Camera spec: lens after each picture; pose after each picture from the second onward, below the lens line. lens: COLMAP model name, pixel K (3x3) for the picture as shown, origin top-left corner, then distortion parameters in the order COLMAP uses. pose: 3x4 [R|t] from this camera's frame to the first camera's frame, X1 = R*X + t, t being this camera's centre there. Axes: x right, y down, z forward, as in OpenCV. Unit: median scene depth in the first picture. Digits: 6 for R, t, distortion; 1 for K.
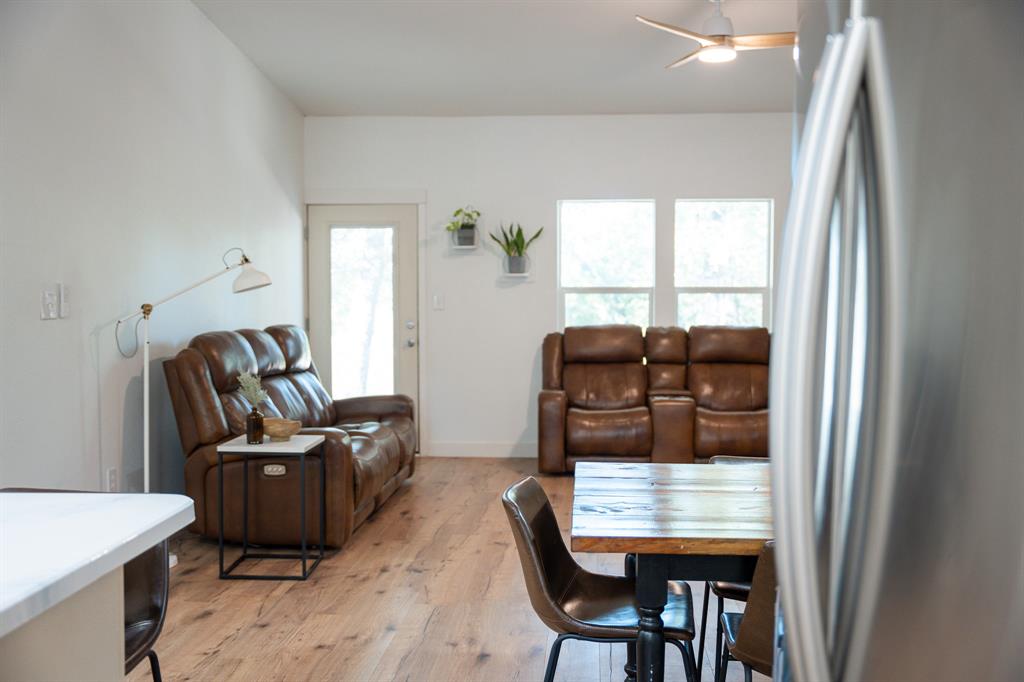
lens RADIAL K [[1046.1, 0, 505.1], [0, 1046.1, 342.2], [0, 0, 1]] dist [0.009509, 0.000000]
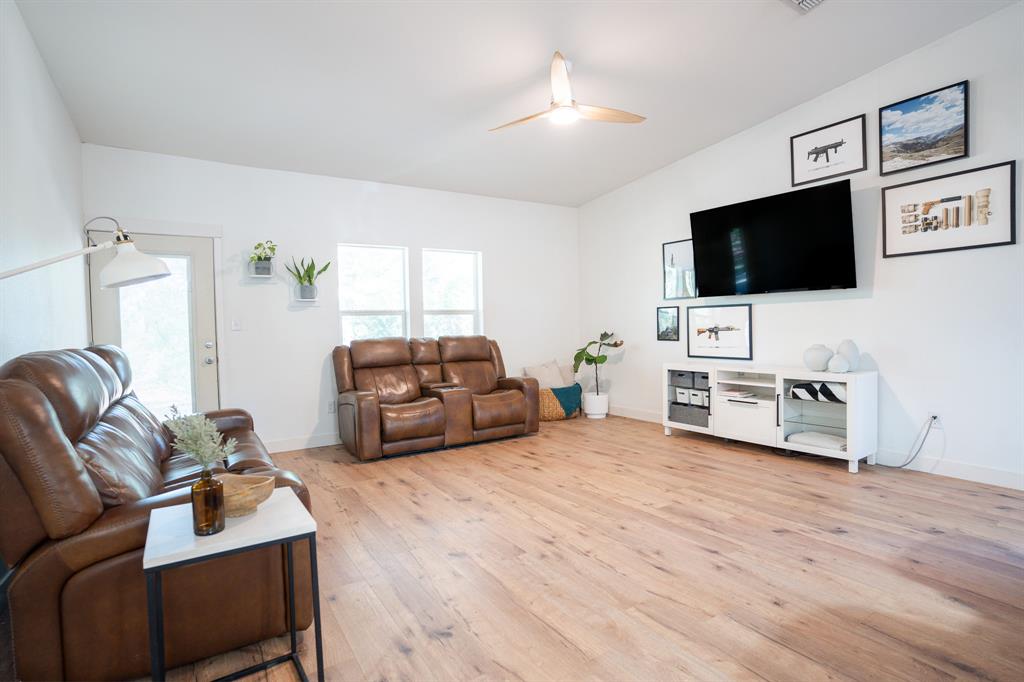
lens RADIAL K [[501.4, 0, 513.6], [0, 501.4, 340.2], [0, 0, 1]] dist [-0.076458, 0.034291]
pose [[0.790863, -0.036398, 0.610910, -0.157058], [0.053318, 0.998532, -0.009532, 0.001093], [-0.609667, 0.040111, 0.791642, 0.399267]]
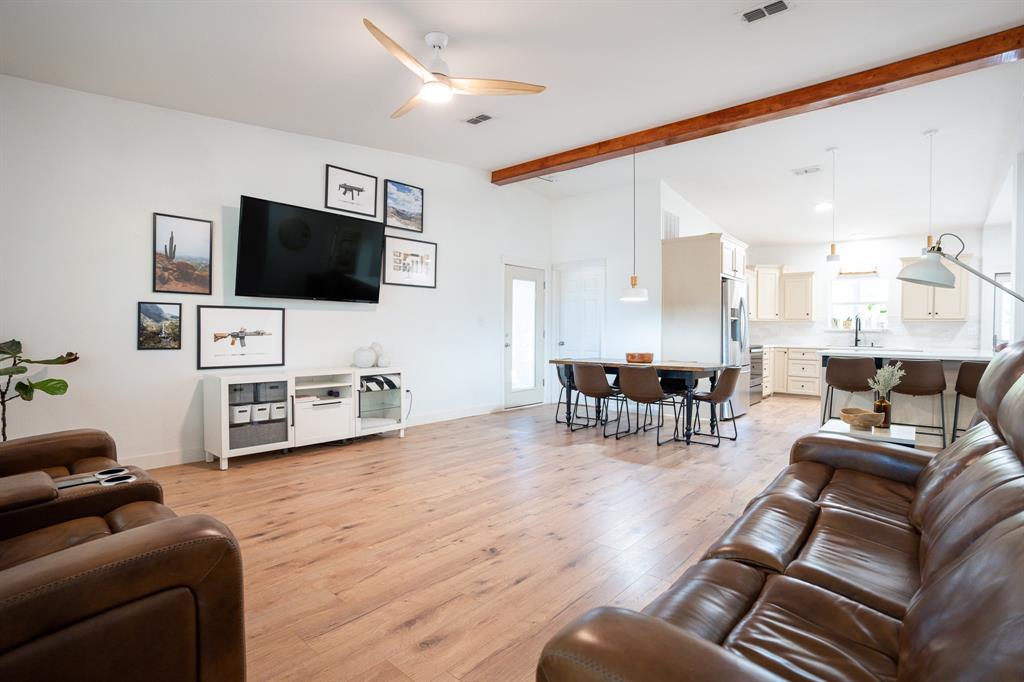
lens RADIAL K [[501.4, 0, 512.4], [0, 501.4, 340.9], [0, 0, 1]] dist [-0.076458, 0.034291]
pose [[-0.800238, -0.019103, 0.599378, -0.135831], [0.021822, 0.997903, 0.060940, -0.023321], [-0.599285, 0.061847, -0.798143, 0.979948]]
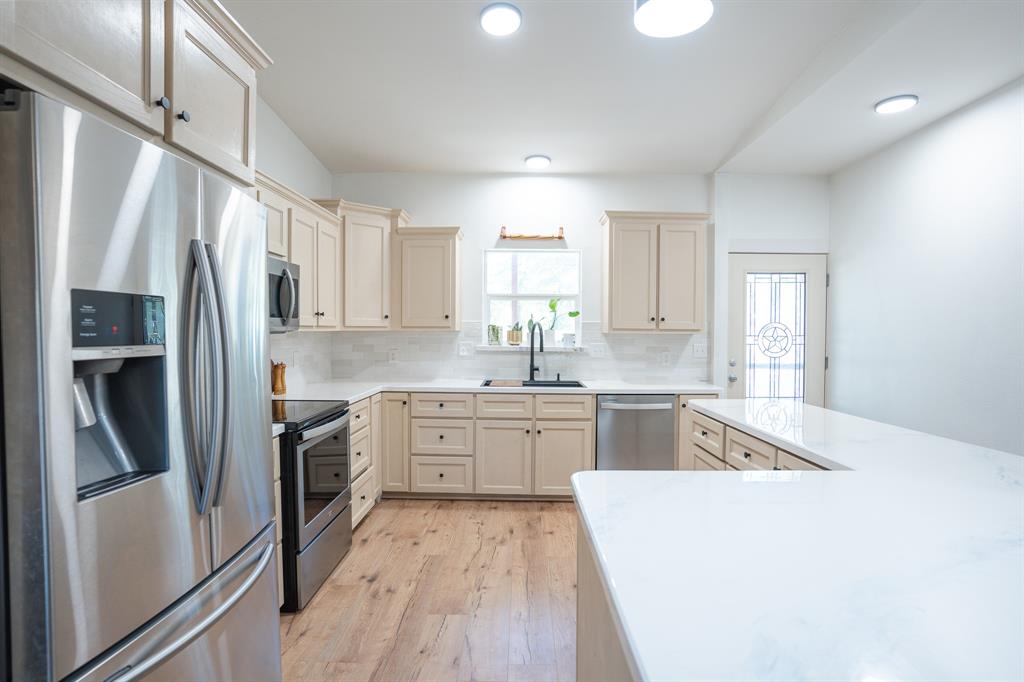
lens RADIAL K [[532.9, 0, 508.4], [0, 532.9, 341.6], [0, 0, 1]] dist [-0.056124, 0.023769]
pose [[-0.998598, -0.004193, -0.052775, -0.046748], [-0.008030, 0.997321, 0.072709, -0.017561], [0.052329, 0.073031, -0.995956, 0.308431]]
